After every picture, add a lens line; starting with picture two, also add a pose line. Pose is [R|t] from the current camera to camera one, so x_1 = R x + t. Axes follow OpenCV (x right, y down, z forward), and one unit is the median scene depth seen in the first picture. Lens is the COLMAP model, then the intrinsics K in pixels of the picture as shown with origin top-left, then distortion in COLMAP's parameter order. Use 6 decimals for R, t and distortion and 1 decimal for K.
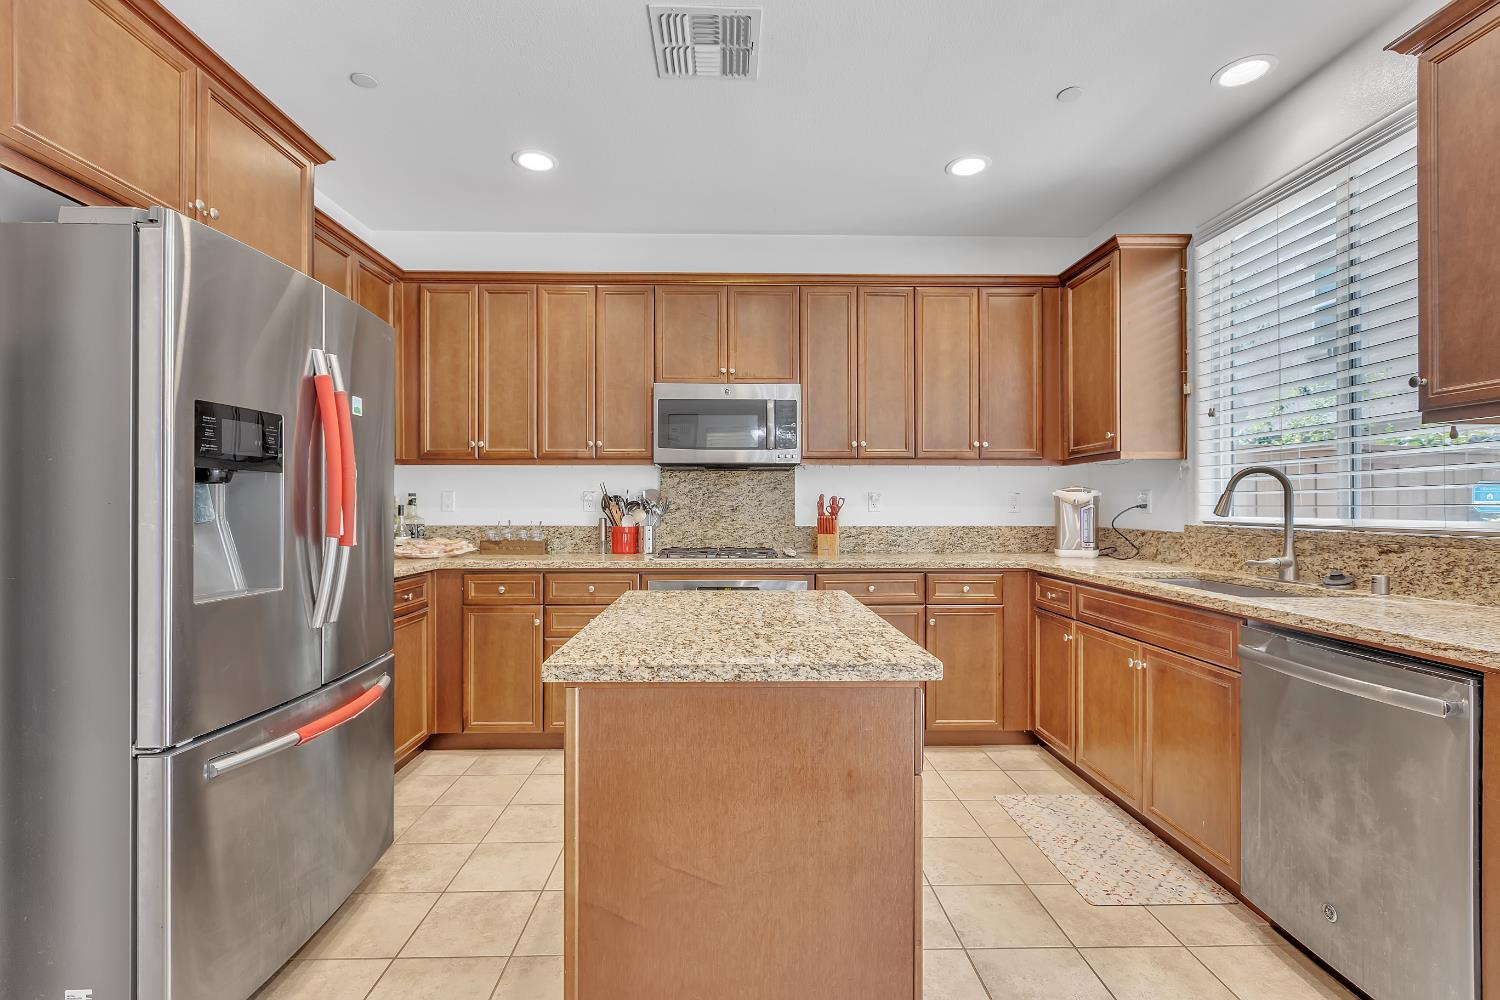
lens RADIAL K [[674.2, 0, 747.9], [0, 674.2, 503.1], [0, 0, 1]] dist [0.003746, 0.000865]
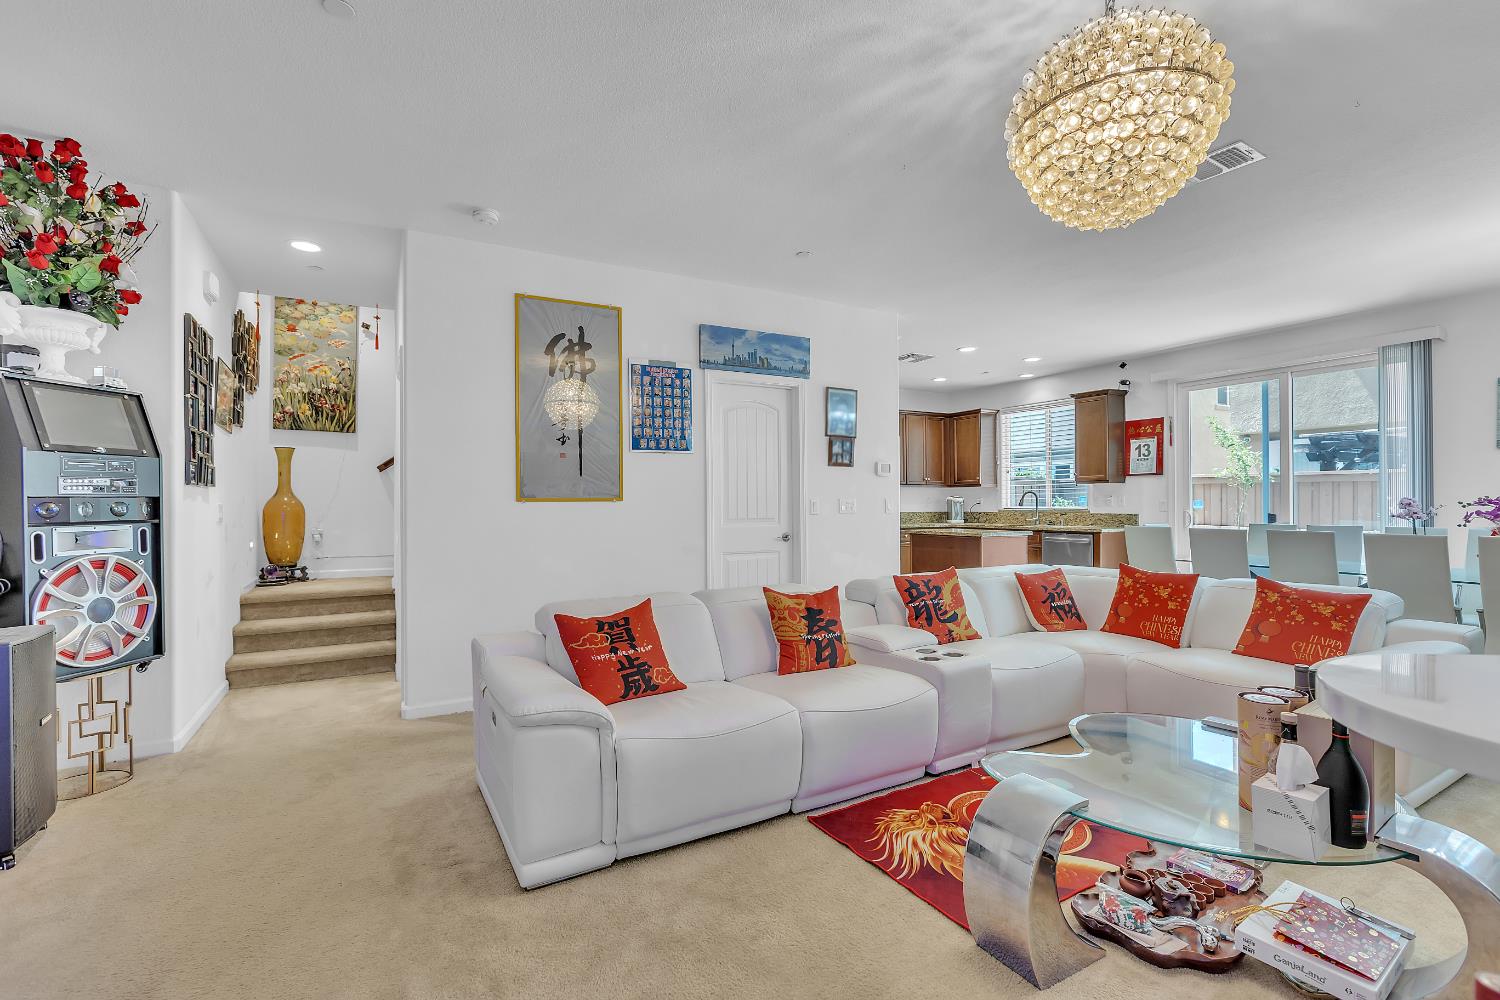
lens RADIAL K [[674.2, 0, 757.0], [0, 674.2, 501.1], [0, 0, 1]] dist [0.003746, 0.000865]
pose [[0.873006, -0.000799, 0.487709, -1.641831], [0.001472, 0.999998, -0.000998, -0.003317], [-0.487708, 0.001589, 0.873006, -1.010223]]
